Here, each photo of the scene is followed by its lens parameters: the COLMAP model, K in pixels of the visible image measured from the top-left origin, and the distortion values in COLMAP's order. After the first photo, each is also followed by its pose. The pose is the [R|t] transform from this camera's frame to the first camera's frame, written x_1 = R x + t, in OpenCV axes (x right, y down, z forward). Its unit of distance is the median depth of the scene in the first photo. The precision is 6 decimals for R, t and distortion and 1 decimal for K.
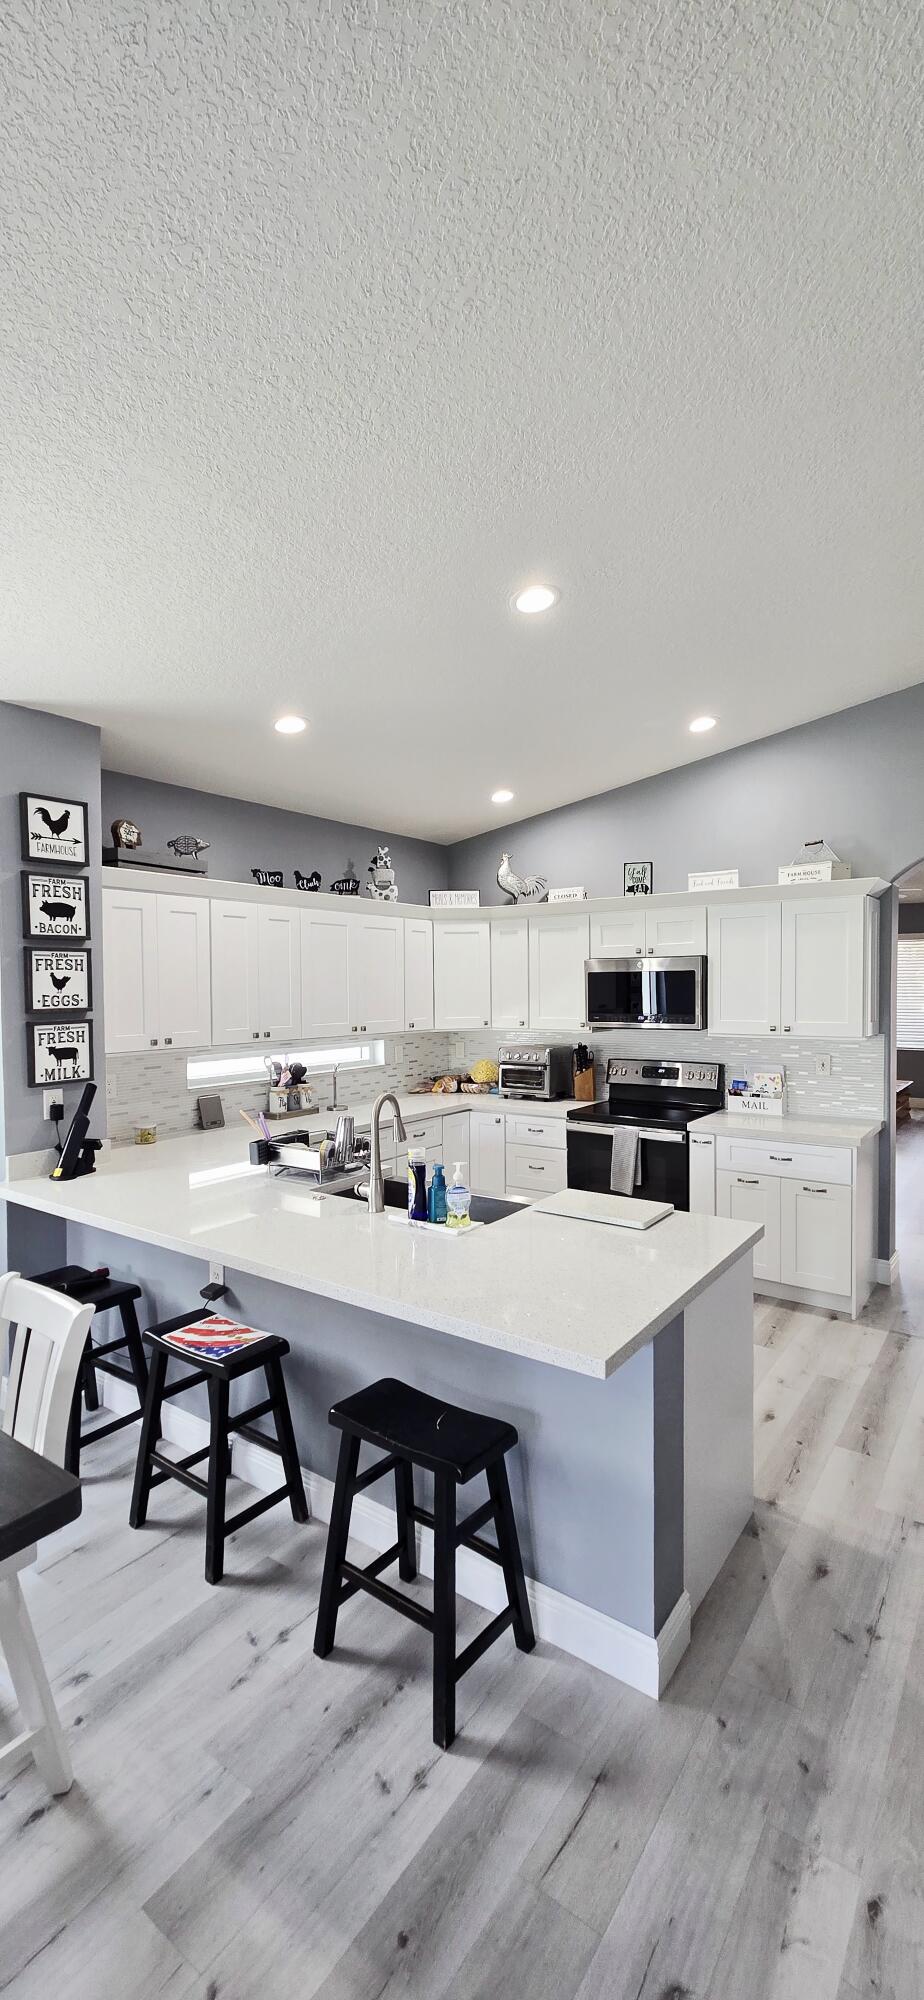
lens RADIAL K [[823.6, 0, 462.4], [0, 823.6, 1009.7], [0, 0, 1]] dist [0.000783, 0.000185]
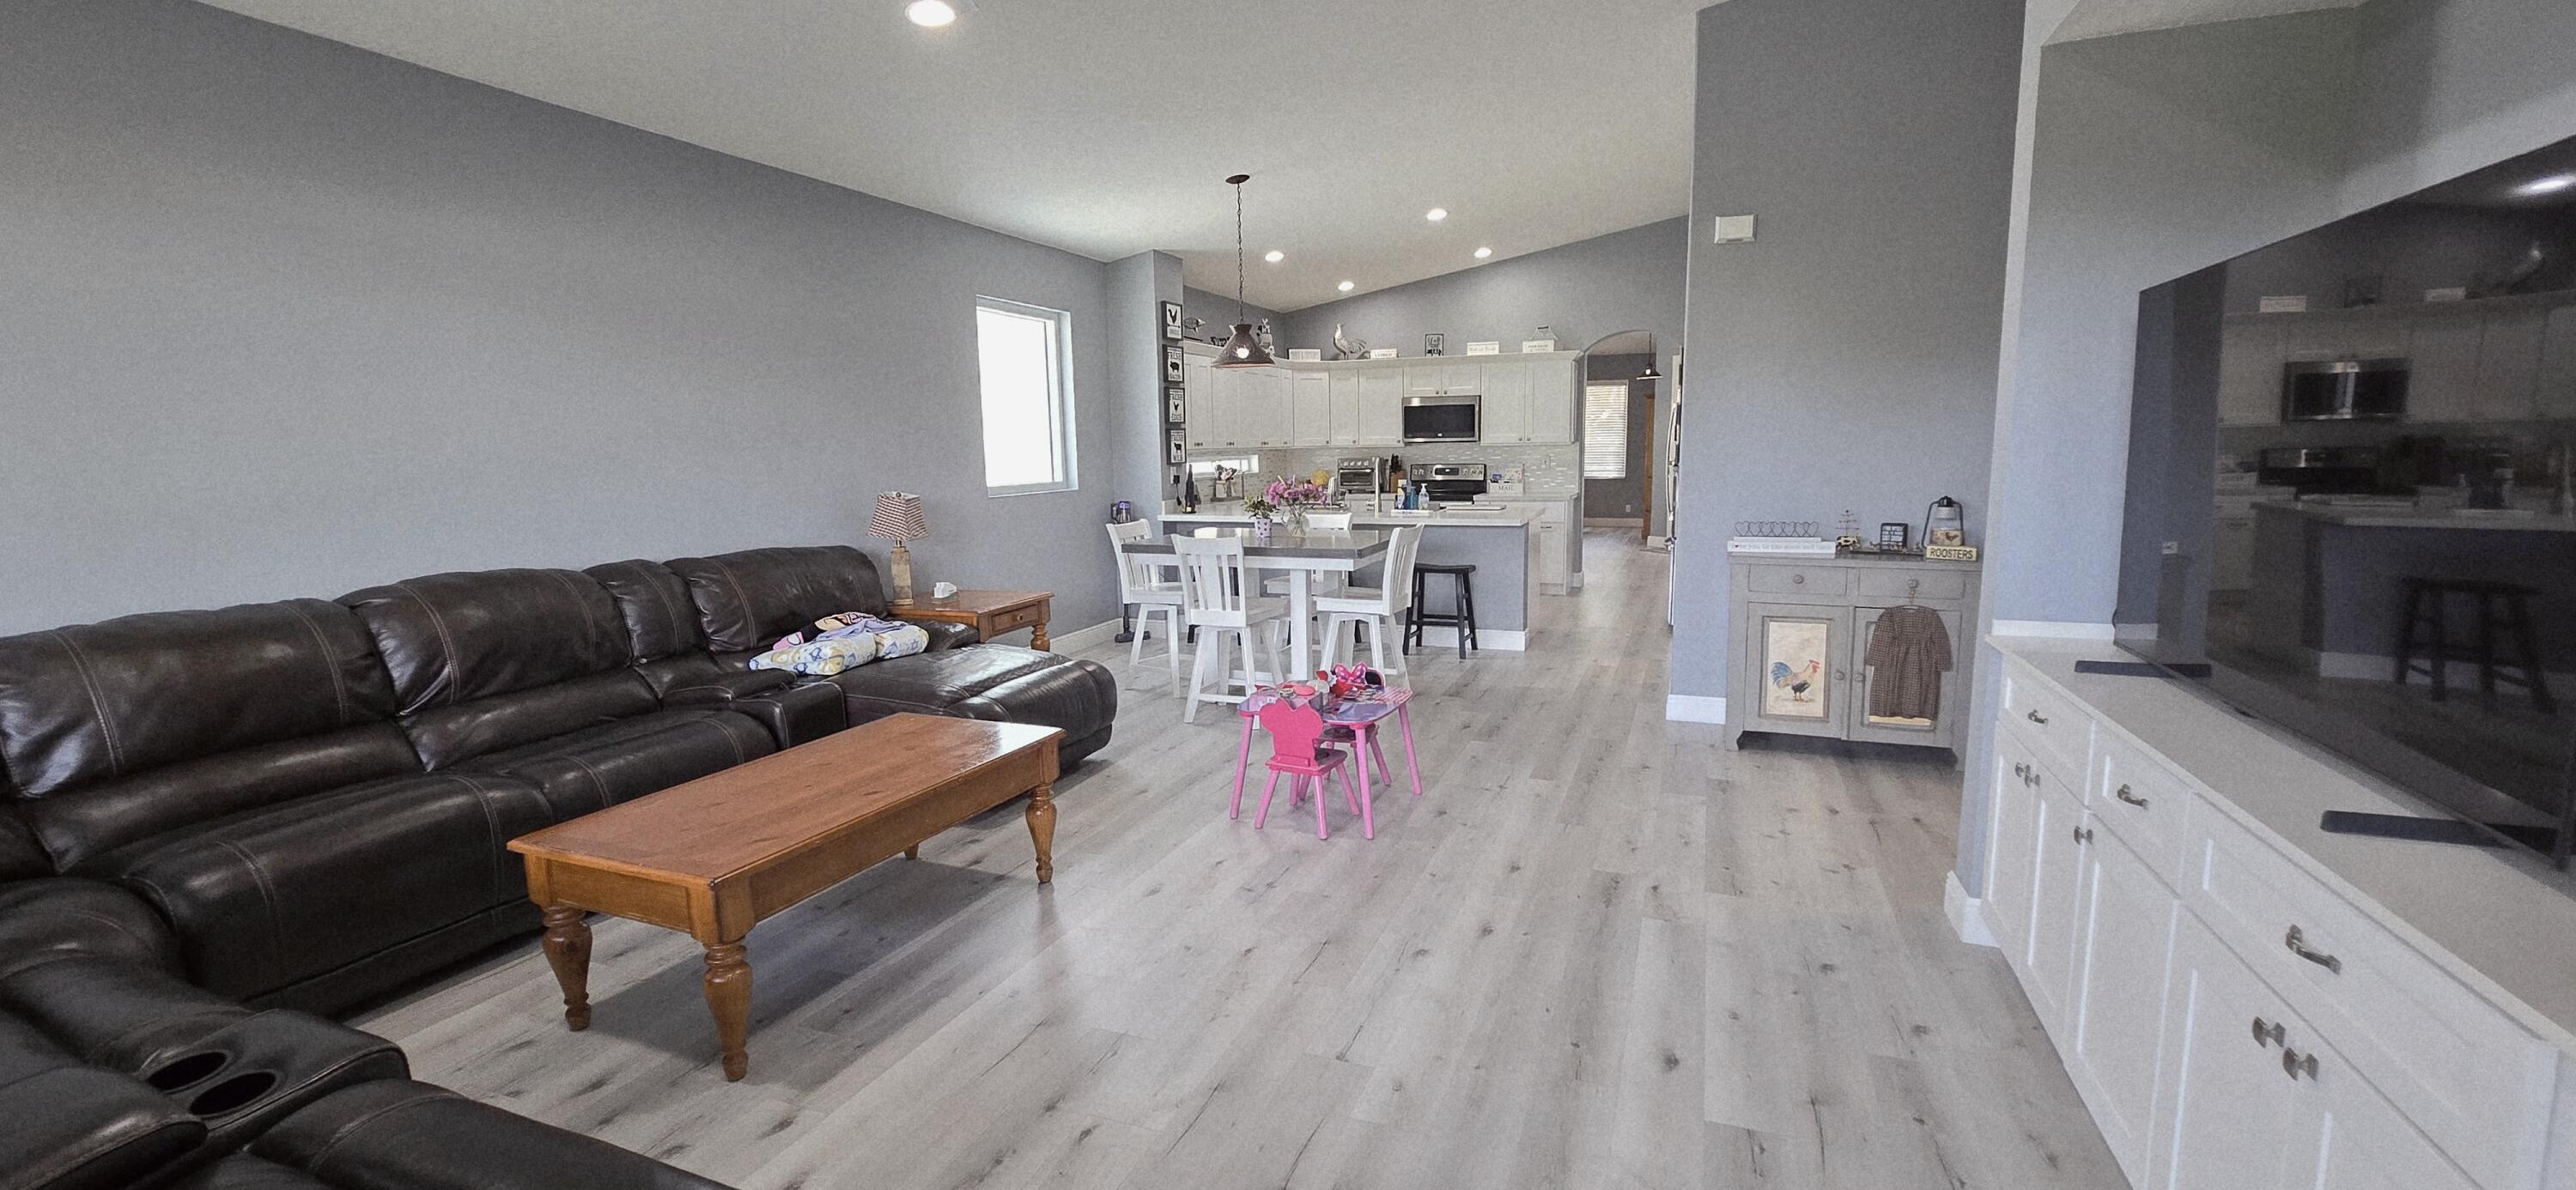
lens RADIAL K [[1060.8, 0, 1290.4], [0, 1060.8, 590.0], [0, 0, 1]] dist [0.000783, 0.000185]
pose [[0.968083, -0.040616, 0.247315, -0.592960], [0.013453, 0.993780, 0.110547, 0.078843], [-0.250267, -0.103691, 0.962608, -0.951854]]
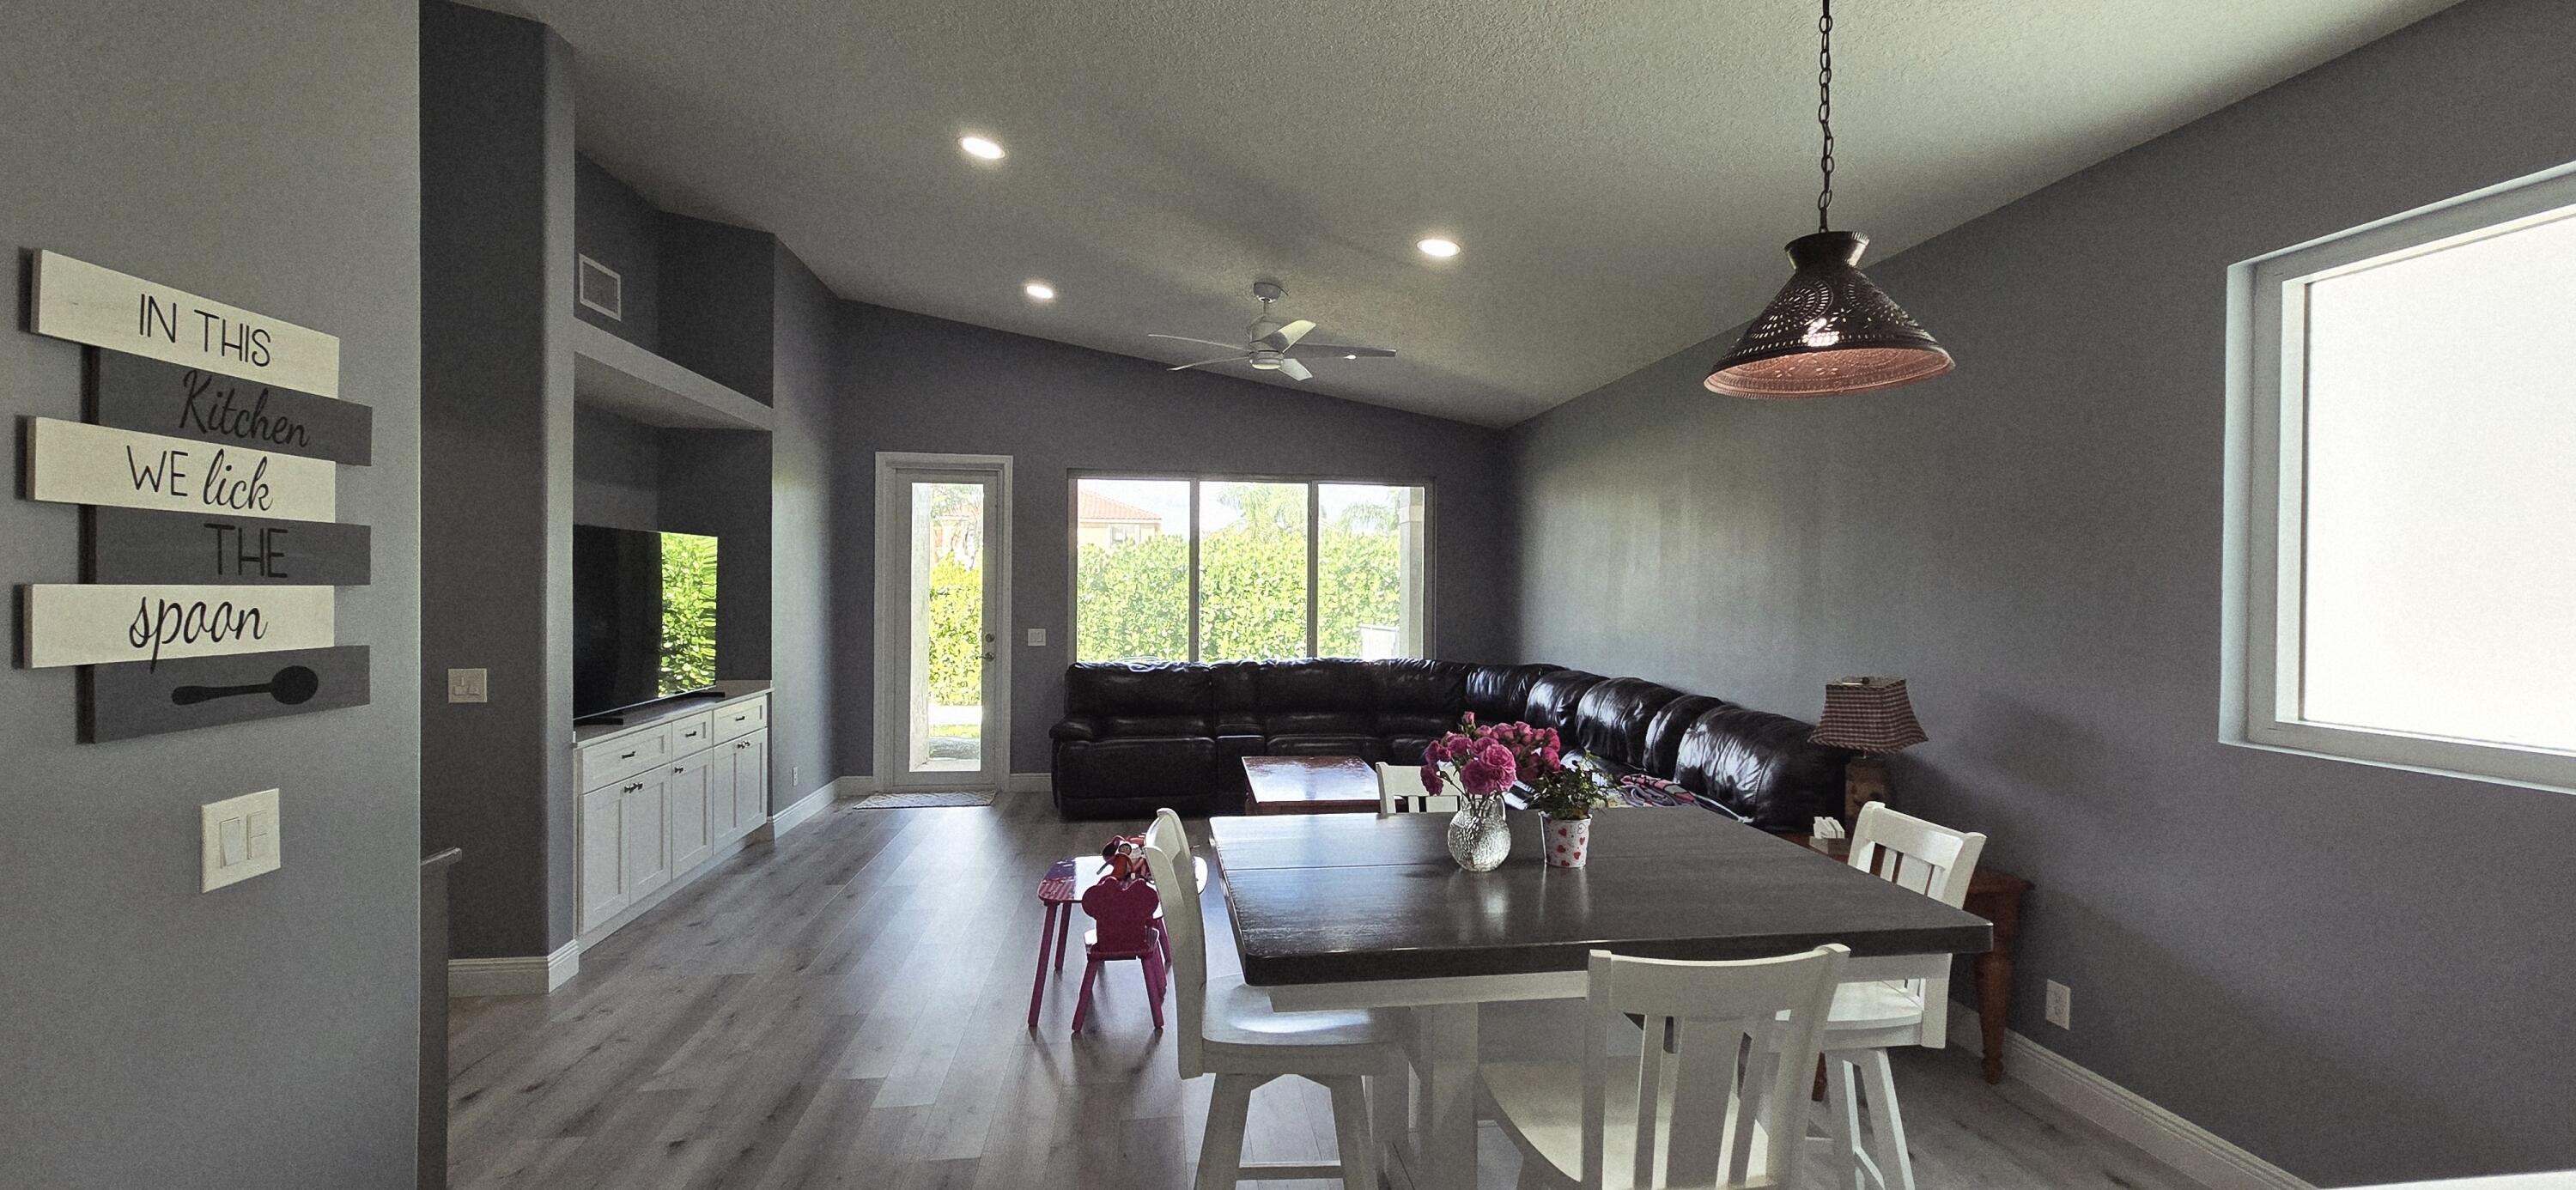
lens RADIAL K [[1060.8, 0, 1293.5], [0, 1060.8, 593.1], [0, 0, 1]] dist [0.000783, 0.000185]
pose [[-0.725681, 0.006528, -0.688000, 0.108021], [-0.018546, 0.999406, 0.029045, 0.022068], [0.687781, 0.033837, -0.725129, 0.532778]]
